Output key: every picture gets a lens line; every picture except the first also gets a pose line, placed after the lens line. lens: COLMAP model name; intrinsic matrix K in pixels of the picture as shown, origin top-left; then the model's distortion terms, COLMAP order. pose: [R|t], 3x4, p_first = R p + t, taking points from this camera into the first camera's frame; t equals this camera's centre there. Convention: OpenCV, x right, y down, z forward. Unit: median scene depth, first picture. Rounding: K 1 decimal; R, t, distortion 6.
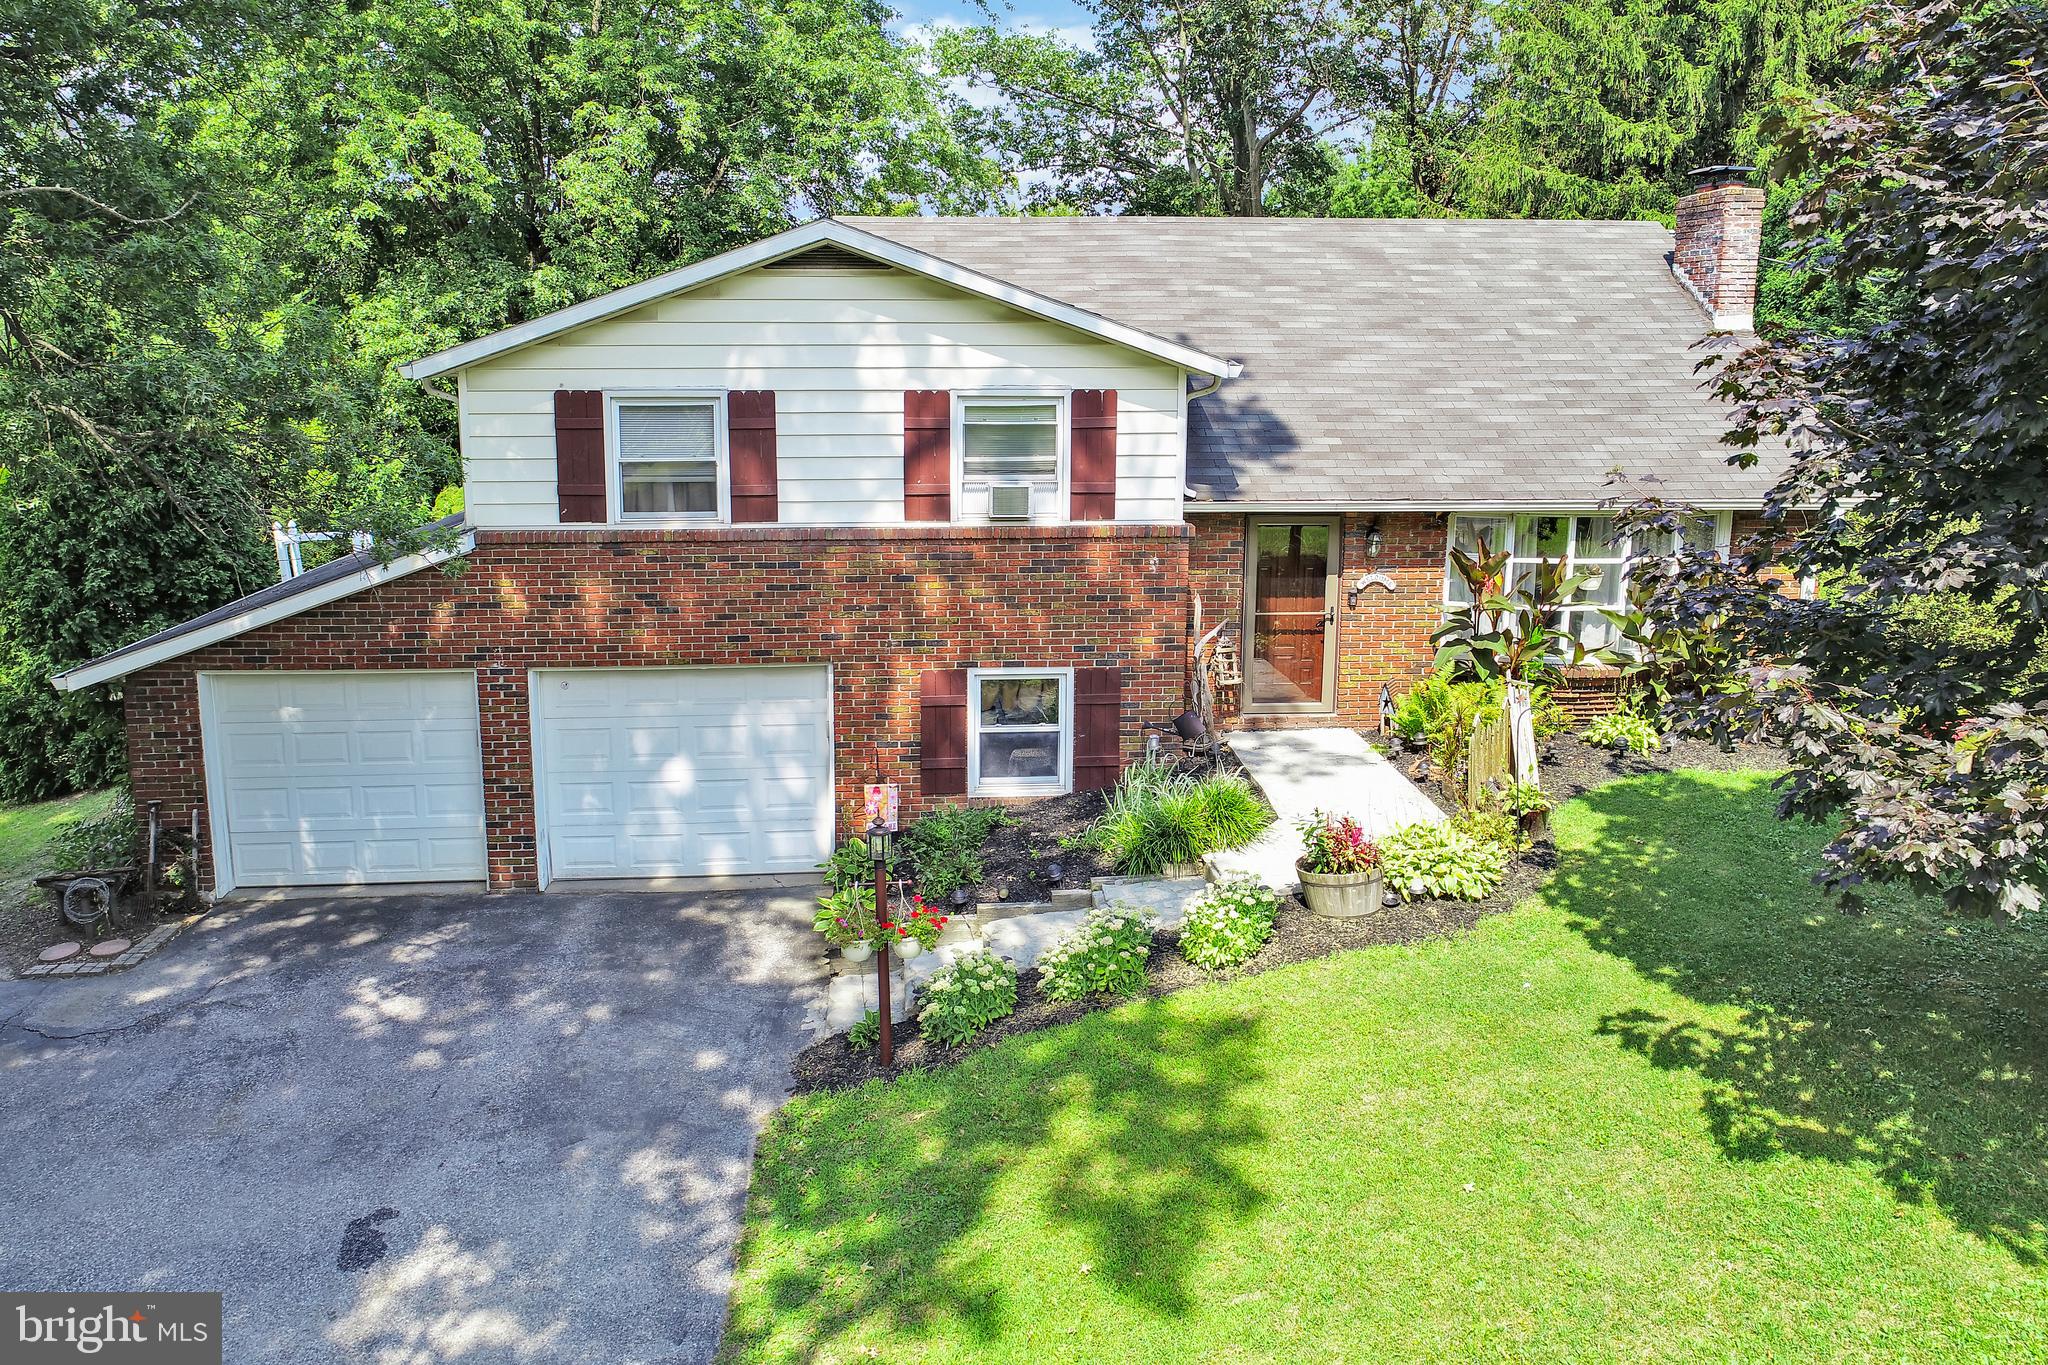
lens RADIAL K [[1328.8, 0, 1023.2], [0, 1328.8, 592.8], [0, 0, 1]] dist [-0.003041, -0.000933]
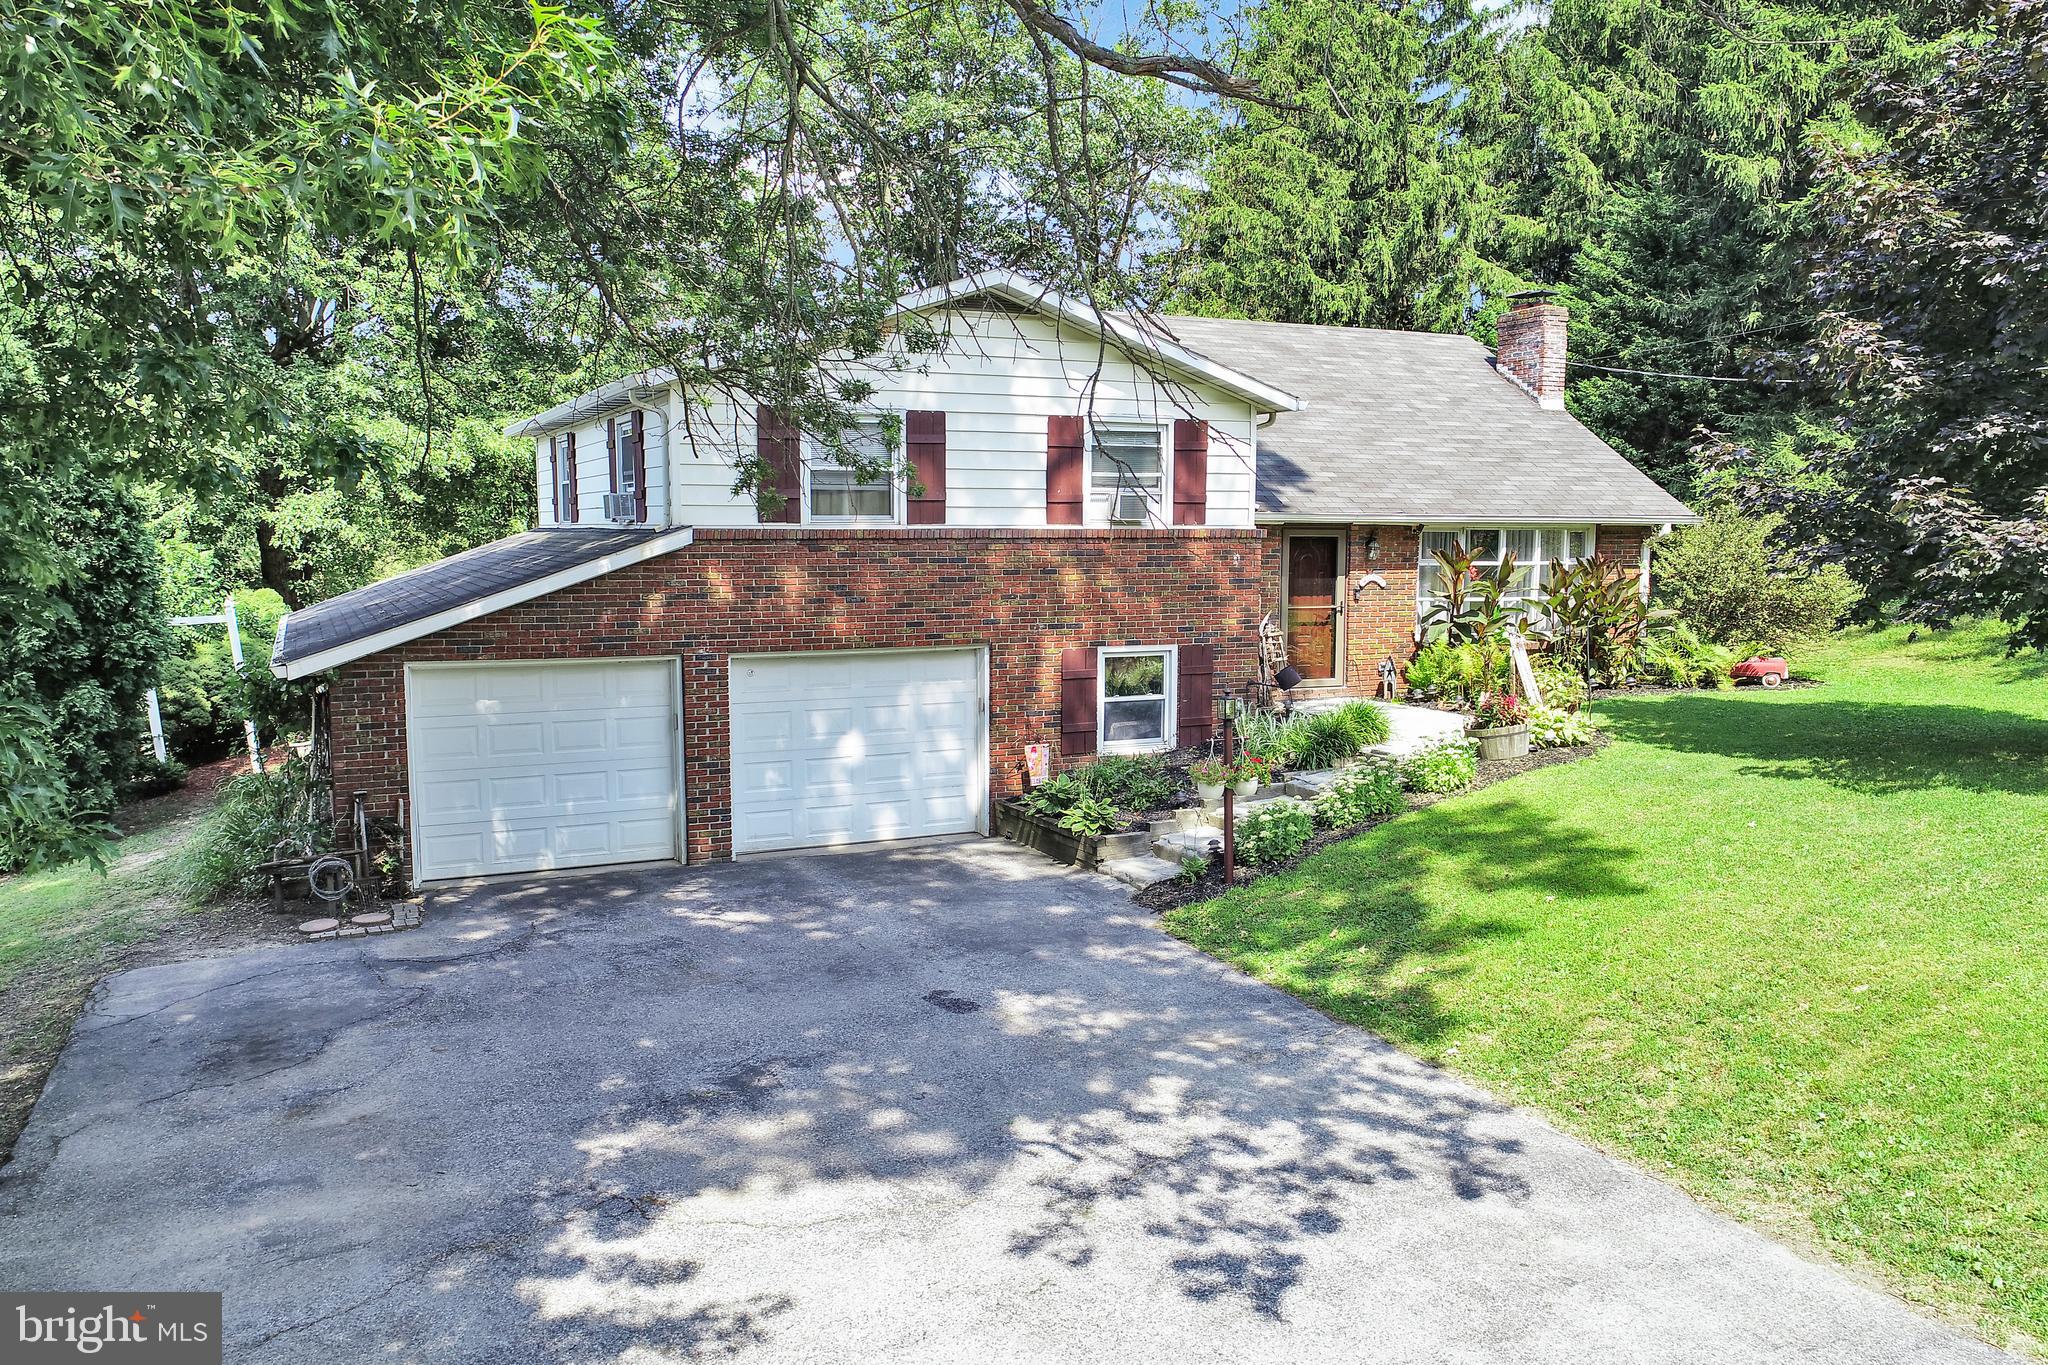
lens RADIAL K [[1356.4, 0, 1028.6], [0, 1356.4, 696.3], [0, 0, 1]] dist [-0.001293, 0.004278]
pose [[0.951700, -0.031438, 0.305415, -0.484935], [0.048398, 0.997669, -0.048116, 0.159757], [-0.303190, 0.060574, 0.951003, -0.152802]]
